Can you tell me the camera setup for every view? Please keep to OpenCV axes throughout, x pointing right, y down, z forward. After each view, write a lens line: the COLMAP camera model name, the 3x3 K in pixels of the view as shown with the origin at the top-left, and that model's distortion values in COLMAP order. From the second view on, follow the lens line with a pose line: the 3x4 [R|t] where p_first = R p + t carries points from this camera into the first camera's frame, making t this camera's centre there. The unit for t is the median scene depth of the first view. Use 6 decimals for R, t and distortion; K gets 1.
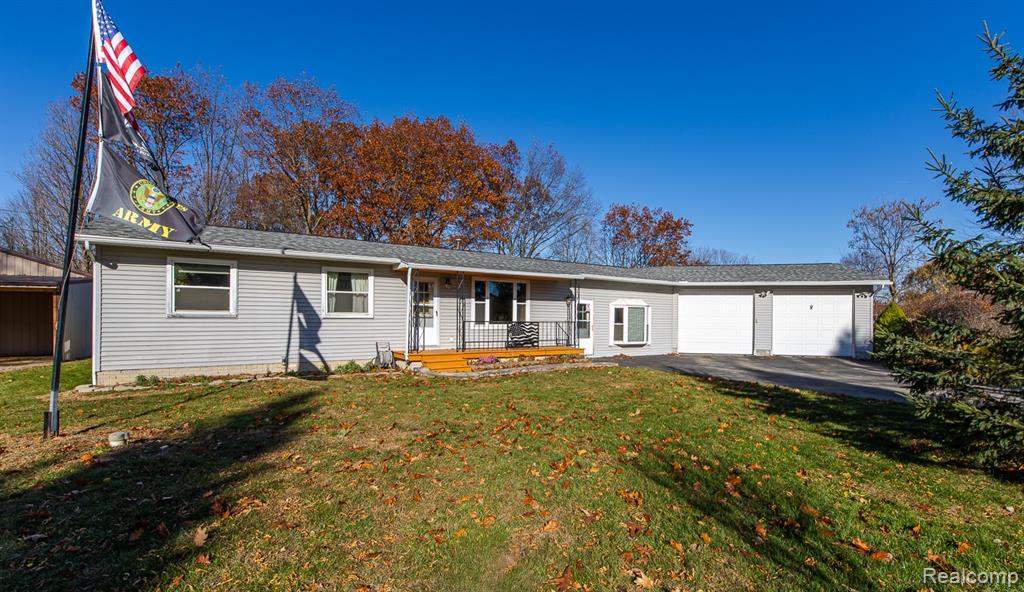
lens RADIAL K [[451.2, 0, 511.7], [0, 451.2, 302.7], [0, 0, 1]] dist [0.001258, -0.000009]
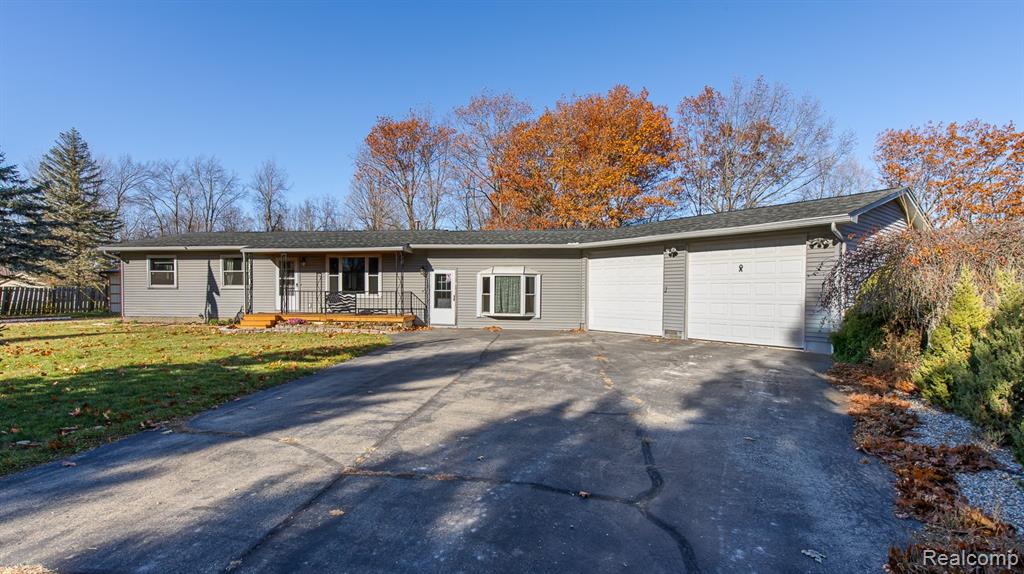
lens RADIAL K [[441.1, 0, 511.8], [0, 441.1, 287.0], [0, 0, 1]] dist [0.004508, 0.000135]
pose [[0.767865, -0.010854, -0.640519, 0.955094], [0.023493, 0.999661, 0.011224, 0.025461], [0.640181, -0.023666, 0.767860, 0.365520]]
